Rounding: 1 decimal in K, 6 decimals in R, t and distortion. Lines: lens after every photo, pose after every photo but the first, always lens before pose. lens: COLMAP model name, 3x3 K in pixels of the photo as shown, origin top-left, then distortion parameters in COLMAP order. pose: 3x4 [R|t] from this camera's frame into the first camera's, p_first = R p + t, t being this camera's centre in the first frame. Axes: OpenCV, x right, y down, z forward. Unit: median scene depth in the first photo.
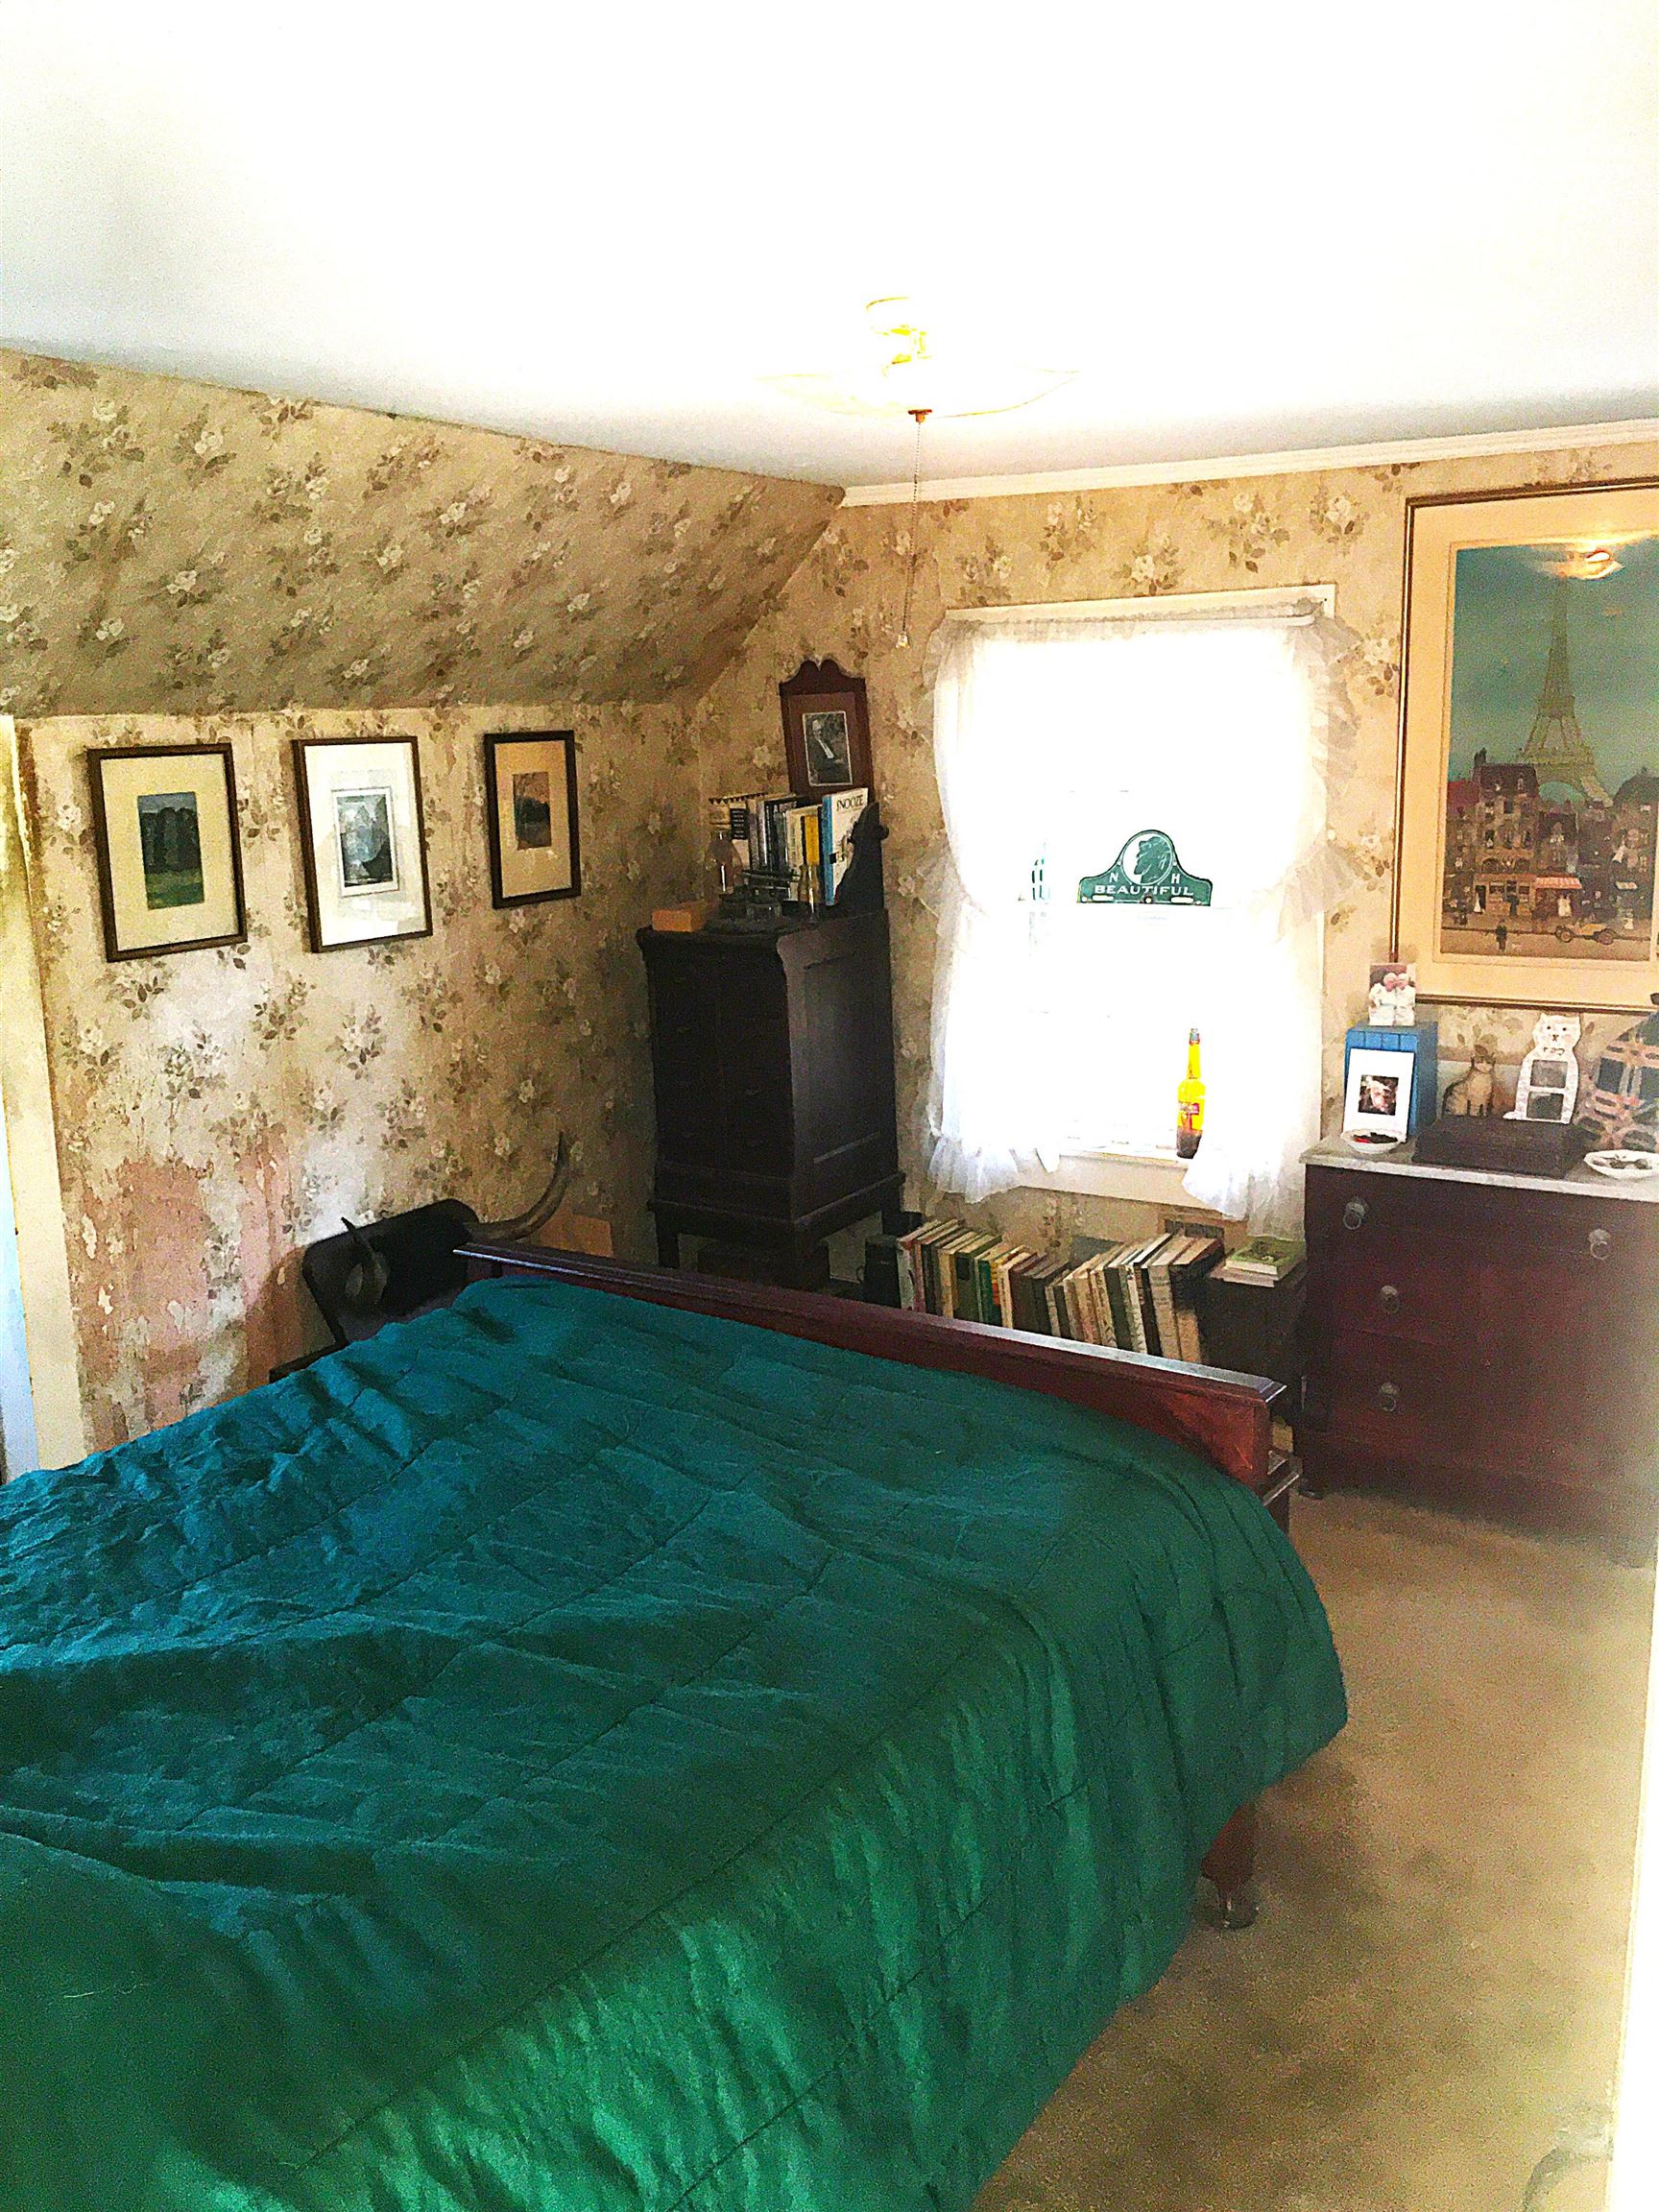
lens RADIAL K [[1944.8, 0, 846.8], [0, 1944.8, 1107.8], [0, 0, 1]] dist [0.084140, -0.123555]
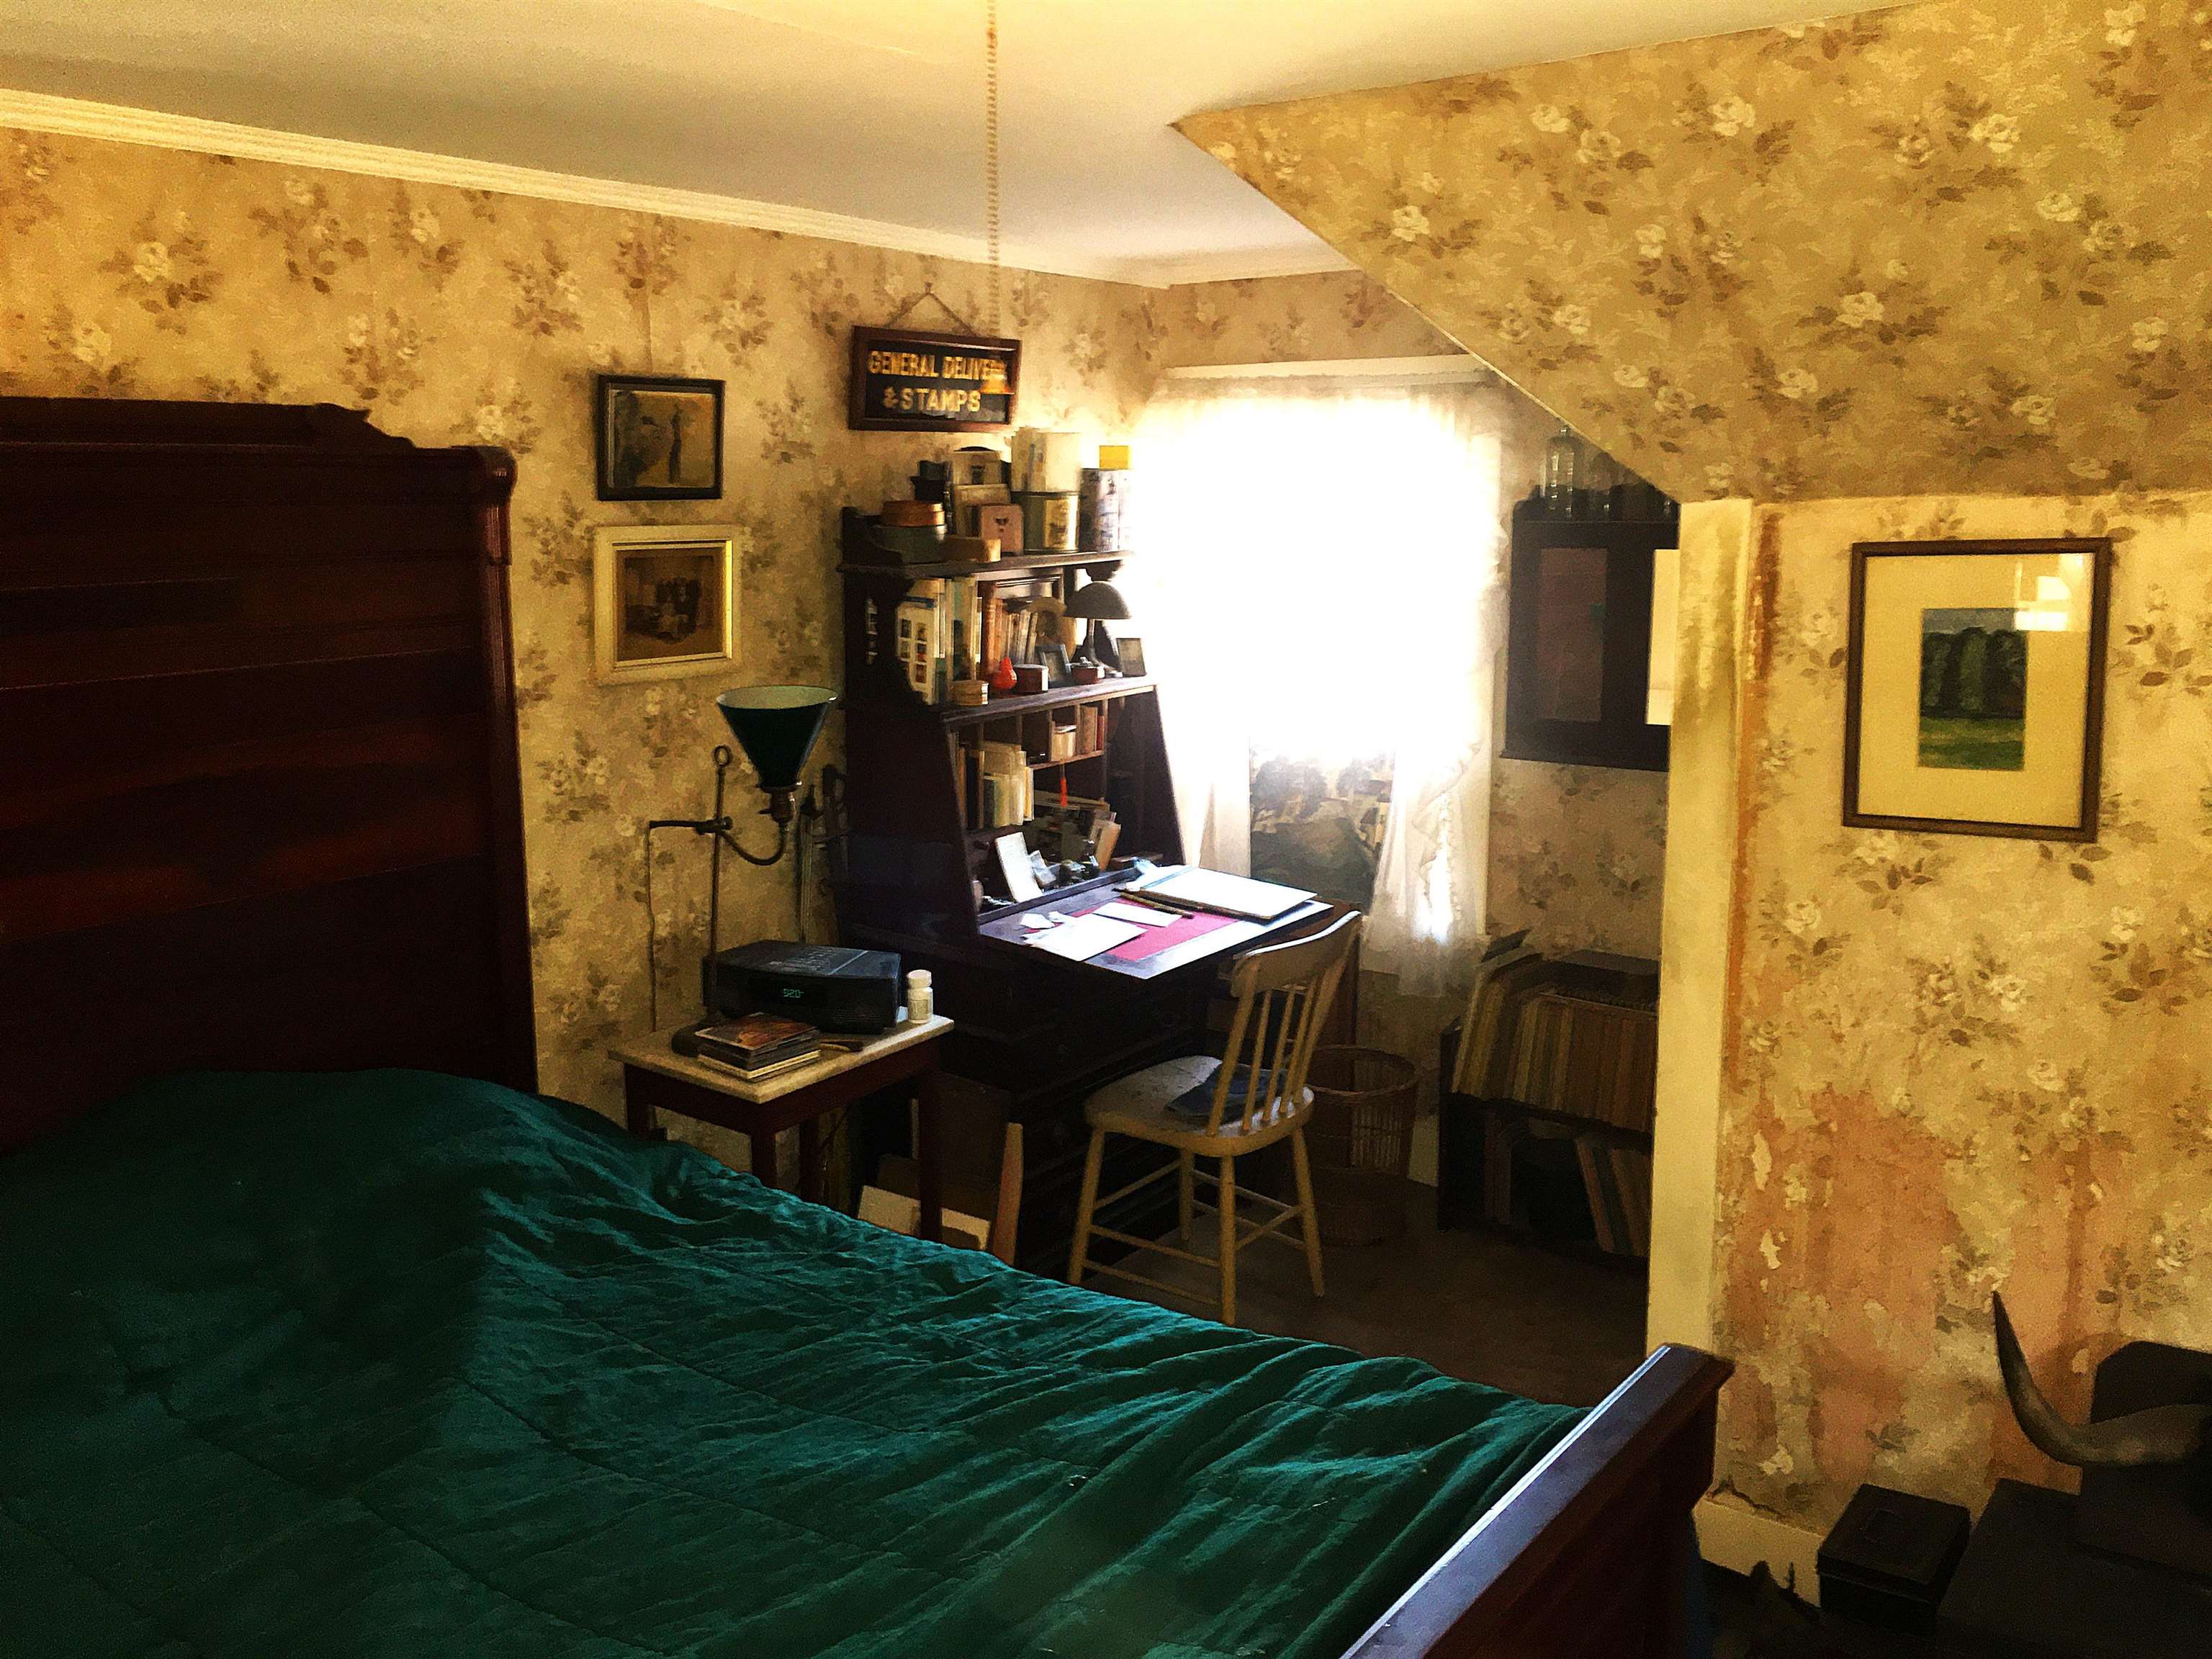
lens RADIAL K [[1944.8, 0, 1105.0], [0, 1944.8, 813.4], [0, 0, 1]] dist [0.084140, -0.123555]
pose [[-0.069050, 0.174728, -0.982193, 0.396439], [-0.182571, 0.965702, 0.184629, -0.174351], [0.980765, 0.192068, -0.034781, 0.792192]]
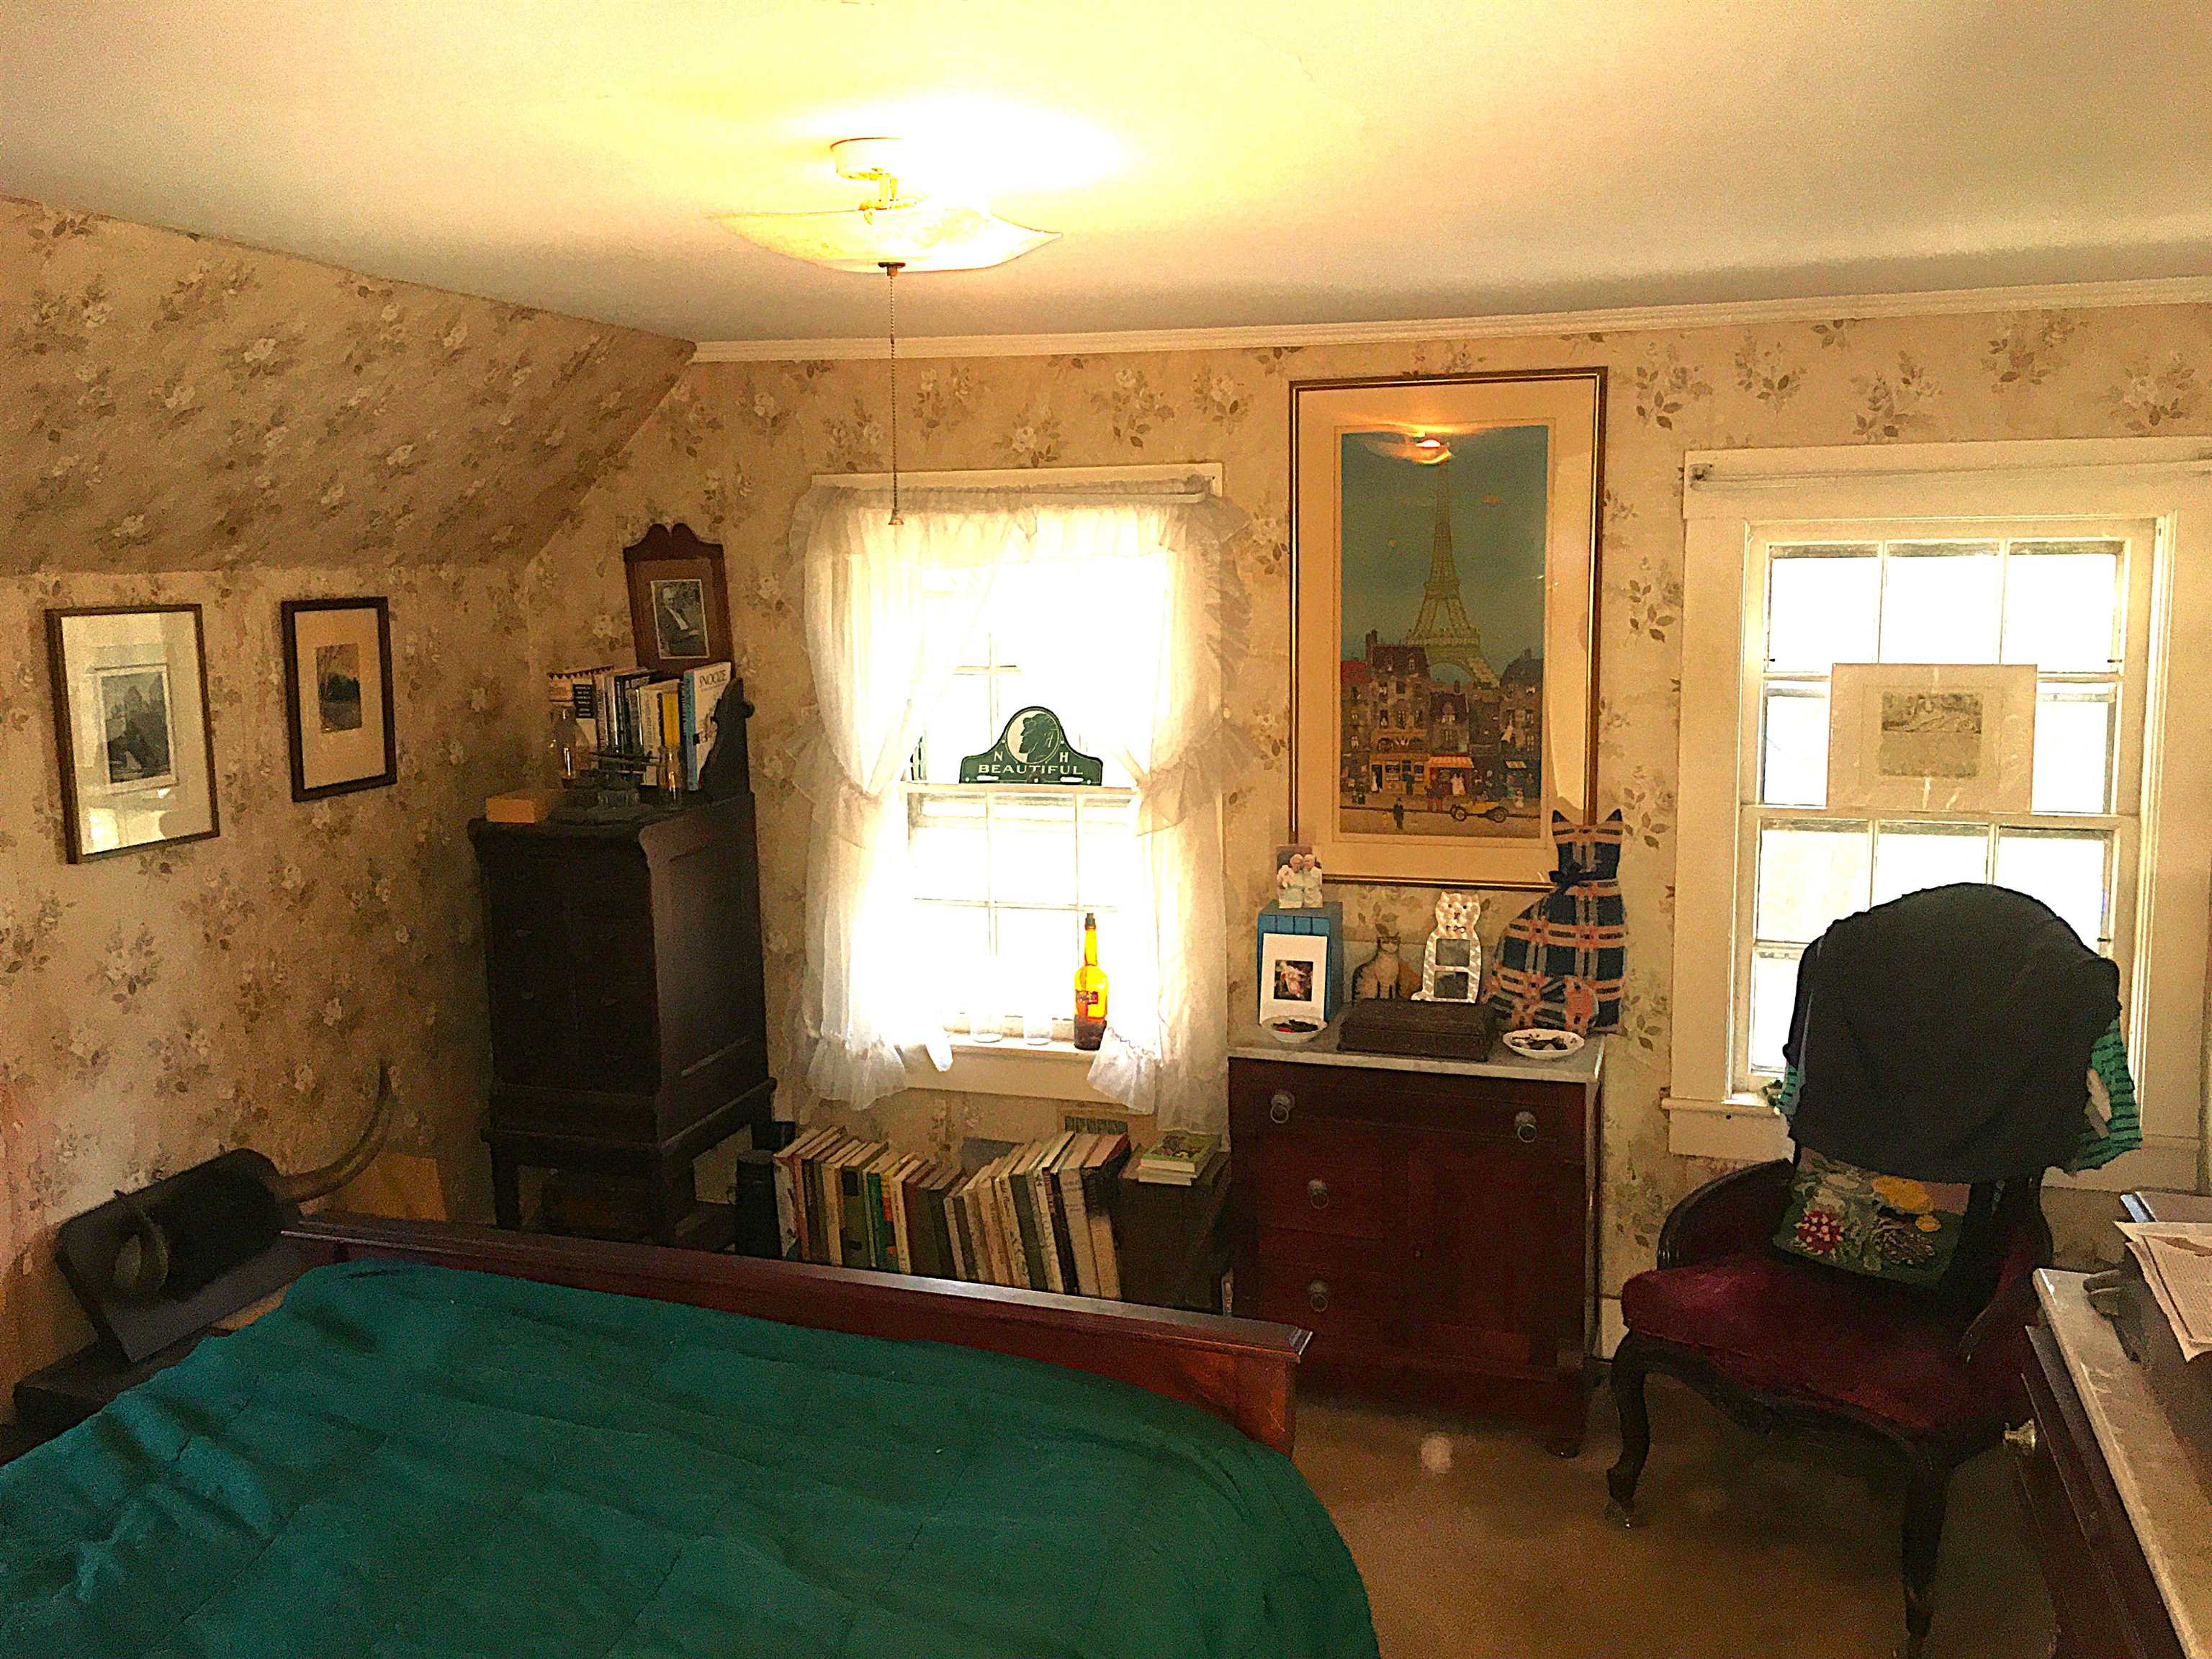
lens RADIAL K [[1944.8, 0, 1127.9], [0, 1944.8, 815.6], [0, 0, 1]] dist [0.084140, -0.123555]
pose [[0.965219, -0.019782, 0.260695, -0.051515], [0.039150, 0.996827, -0.069311, -0.021455], [-0.258496, 0.077106, 0.962930, 0.072941]]
